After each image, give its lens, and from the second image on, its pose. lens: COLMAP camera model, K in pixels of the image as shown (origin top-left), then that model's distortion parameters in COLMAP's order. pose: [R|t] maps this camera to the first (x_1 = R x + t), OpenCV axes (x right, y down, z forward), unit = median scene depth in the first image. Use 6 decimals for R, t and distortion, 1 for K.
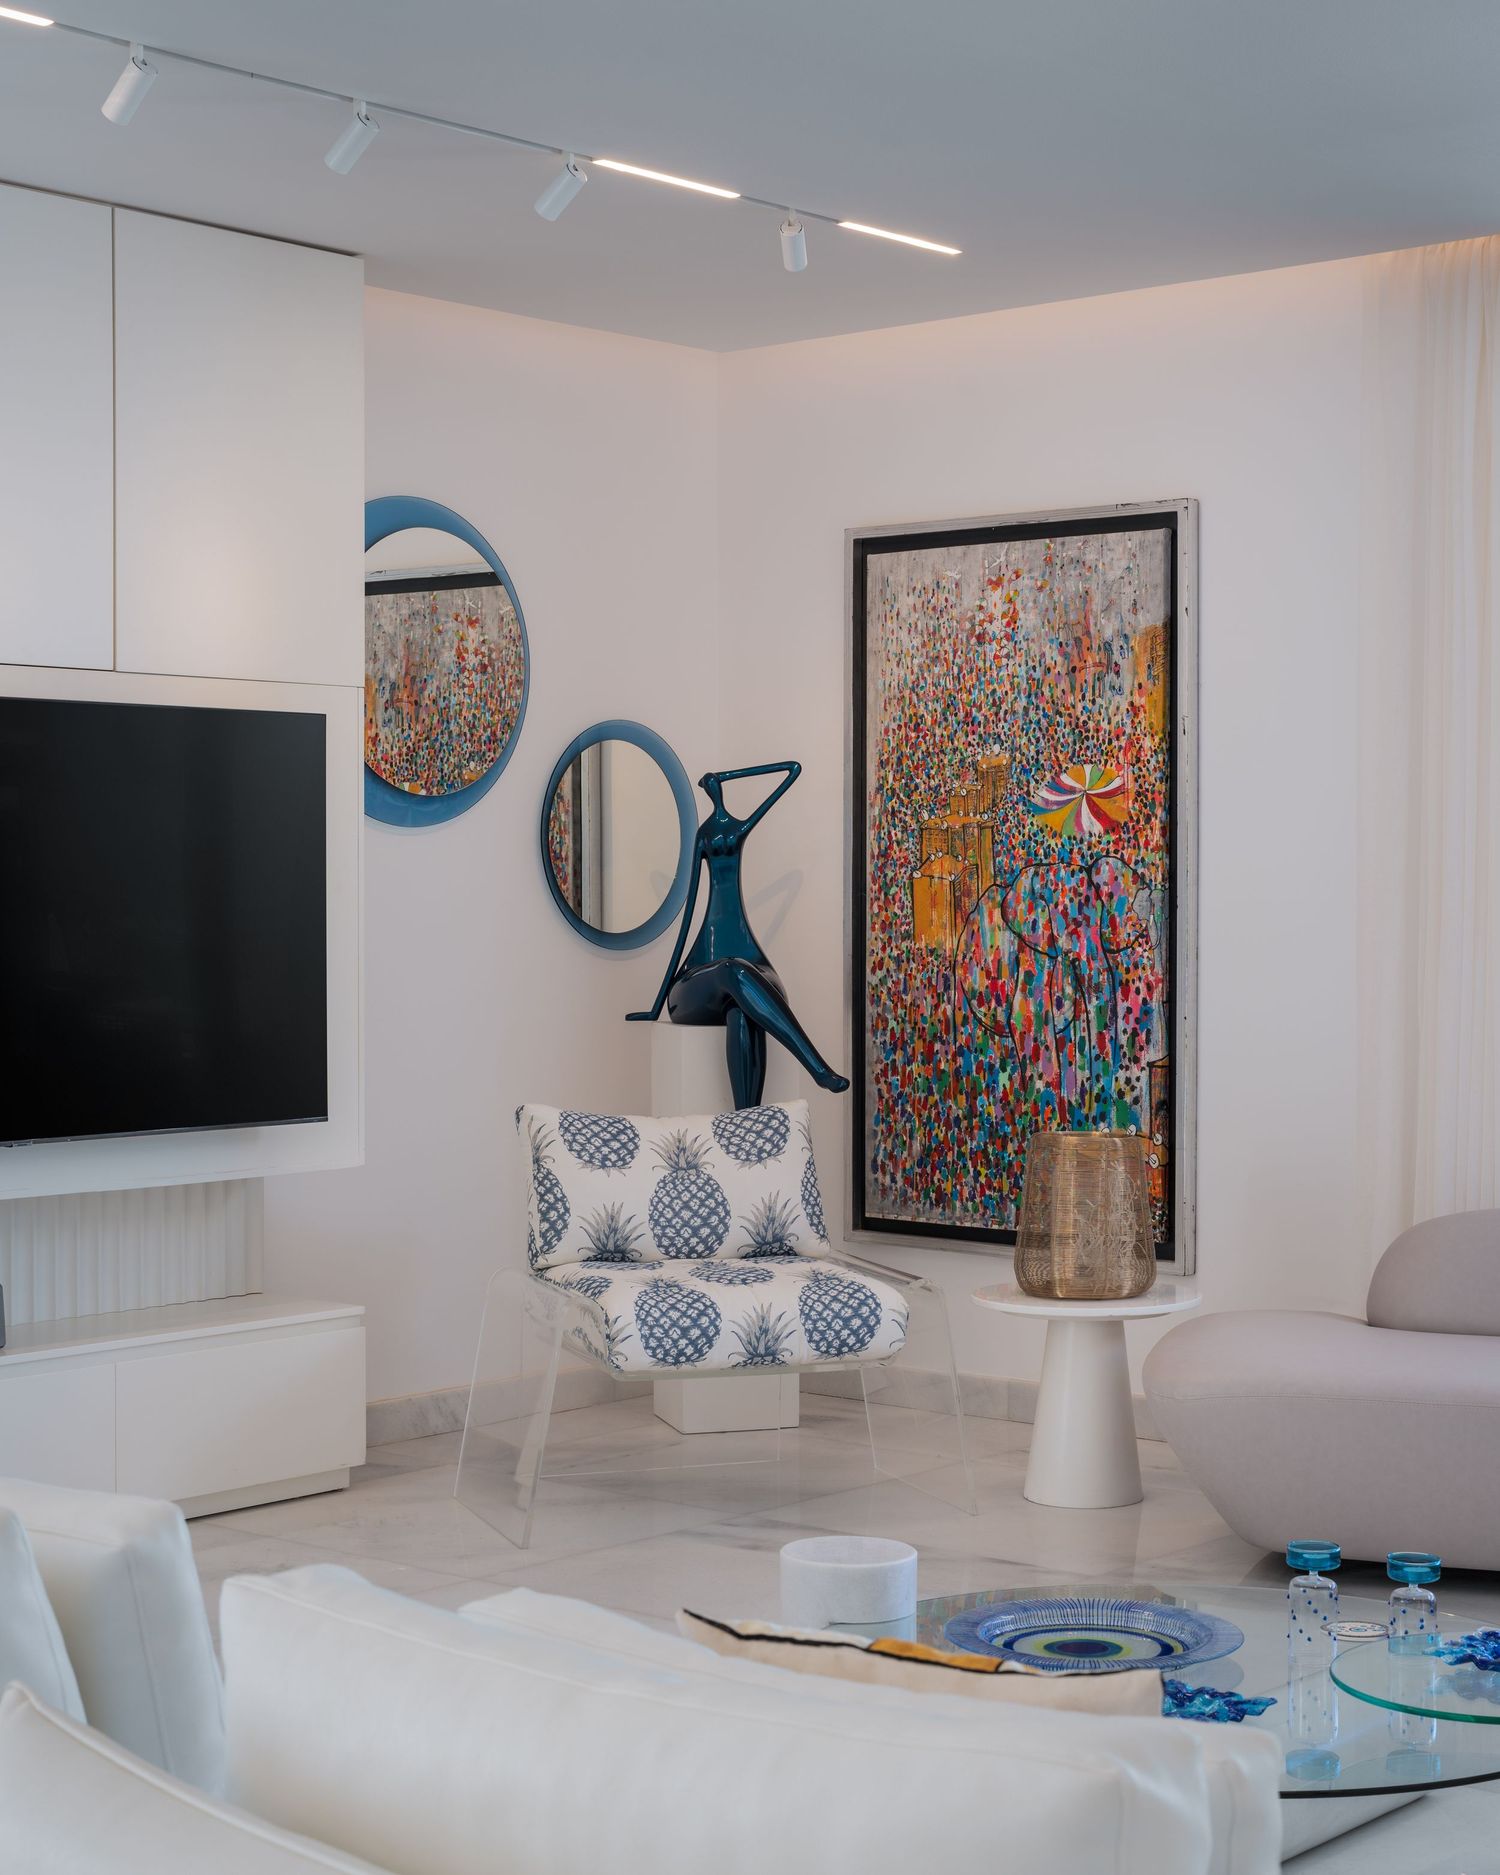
lens RADIAL K [[3108.6, 0, 747.3], [0, 3108.6, 881.7], [0, 0, 1]] dist [-0.013677, -0.064071]
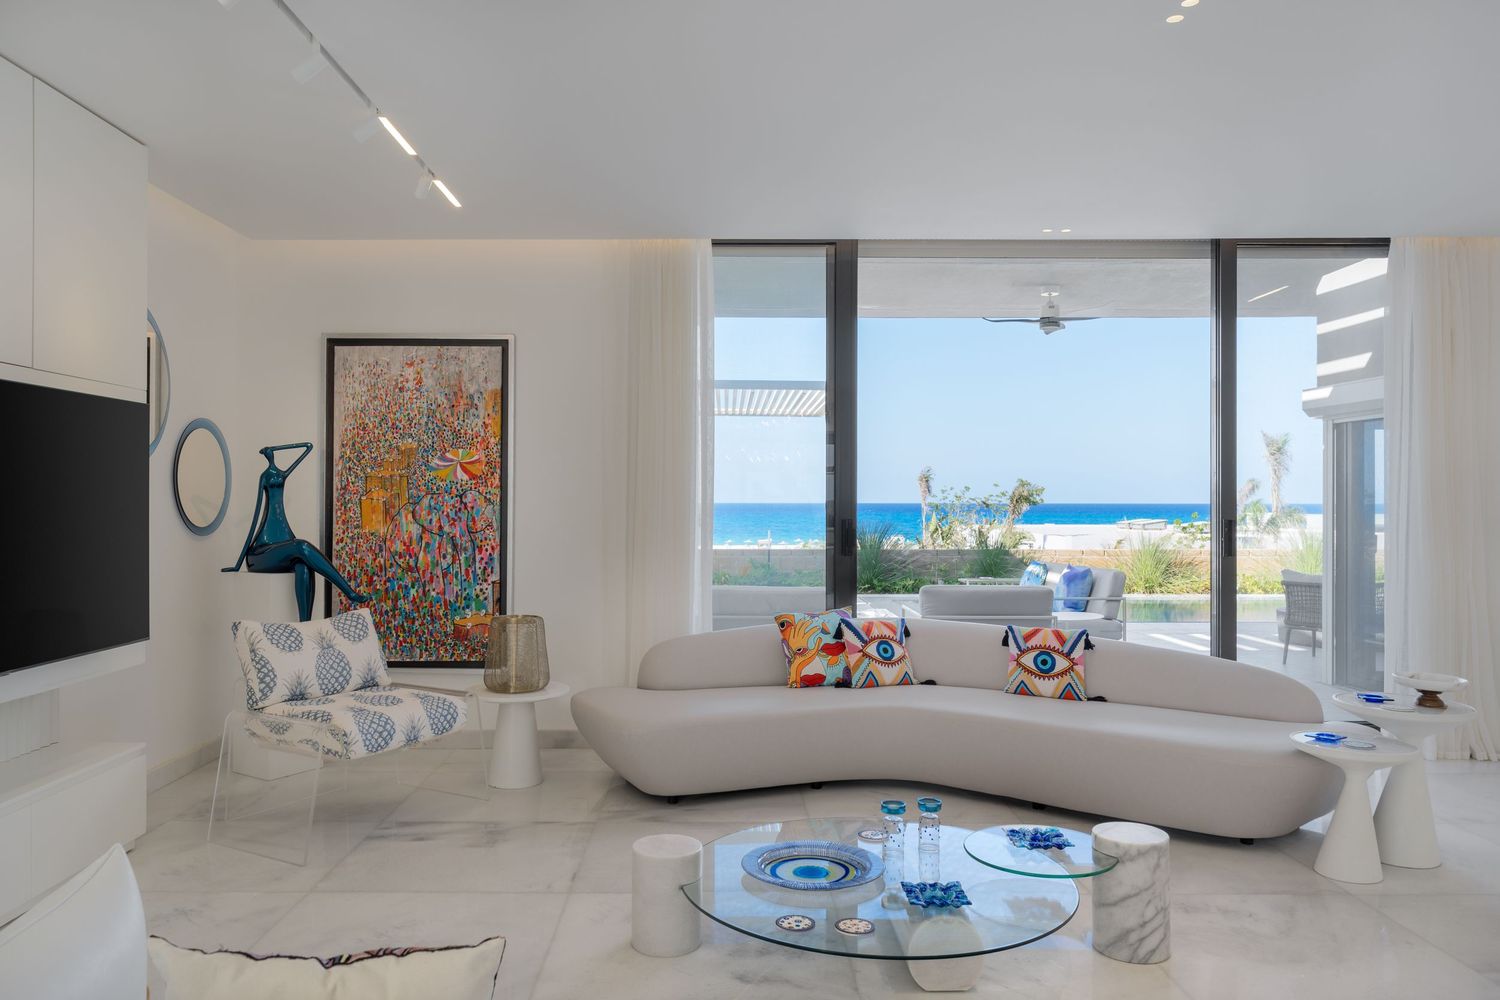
lens RADIAL K [[1053.0, 0, 712.0], [0, 1053.0, 492.4], [0, 0, 1]] dist [0.000252, 0.000252]
pose [[0.759651, 0.007234, 0.650291, -0.245396], [-0.002376, 0.999962, -0.008348, -0.000632], [-0.650326, 0.004797, 0.759640, 0.309221]]
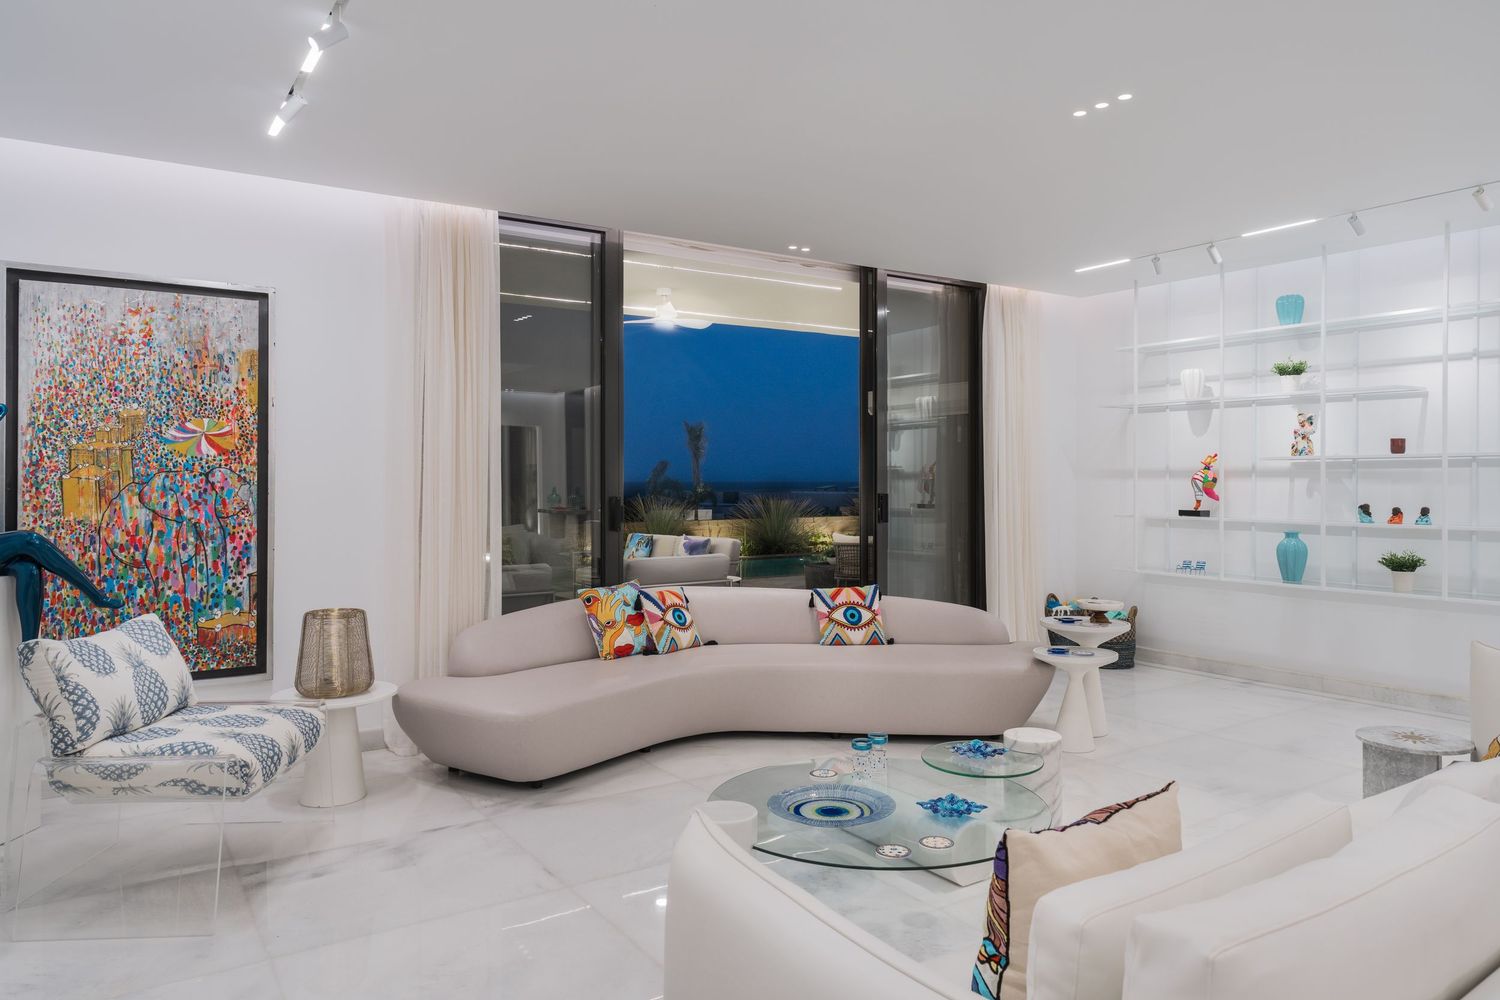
lens RADIAL K [[997.7, 0, 751.7], [0, 997.7, 479.4], [0, 0, 1]] dist [-0.001896, 0.000302]
pose [[0.269162, 0.001127, 0.963094, -0.381700], [0.000078, 0.999999, -0.001192, -0.000151], [-0.963095, 0.000396, 0.269161, 0.522938]]
